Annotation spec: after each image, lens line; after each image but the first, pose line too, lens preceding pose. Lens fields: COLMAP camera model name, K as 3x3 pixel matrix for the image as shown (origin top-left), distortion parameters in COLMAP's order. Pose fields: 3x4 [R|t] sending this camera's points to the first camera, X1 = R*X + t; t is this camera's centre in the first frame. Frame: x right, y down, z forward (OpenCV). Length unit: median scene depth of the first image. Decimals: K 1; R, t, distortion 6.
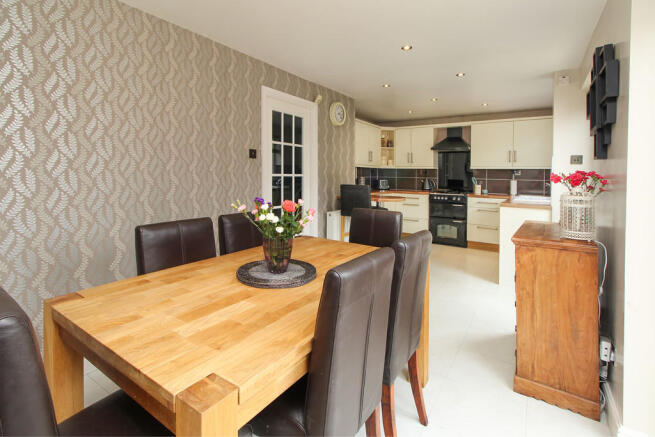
lens RADIAL K [[313.7, 0, 328.6], [0, 313.7, 181.1], [0, 0, 1]] dist [-0.027349, -0.001673]
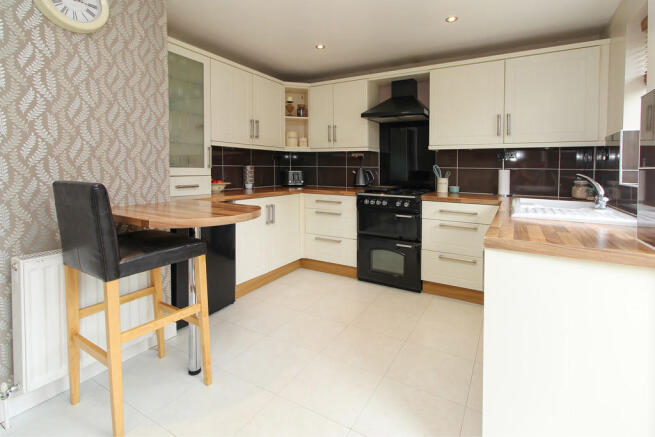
lens RADIAL K [[313.7, 0, 328.6], [0, 313.7, 181.1], [0, 0, 1]] dist [-0.027349, -0.001673]
pose [[0.998272, -0.007169, 0.058324, 0.237484], [0.006202, 0.999841, 0.016744, 0.006783], [-0.058435, -0.016353, 0.998157, 0.441034]]
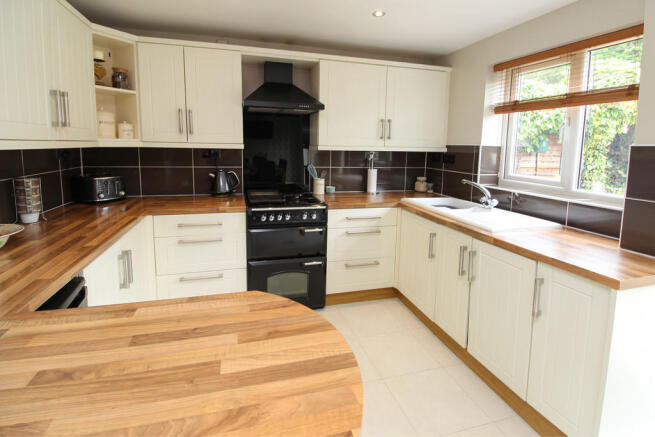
lens RADIAL K [[313.7, 0, 328.6], [0, 313.7, 181.1], [0, 0, 1]] dist [-0.027349, -0.001673]
pose [[0.642040, -0.086171, 0.761813, 0.074359], [0.006845, 0.994268, 0.106696, -0.042241], [-0.766641, -0.063288, 0.638950, 0.648122]]
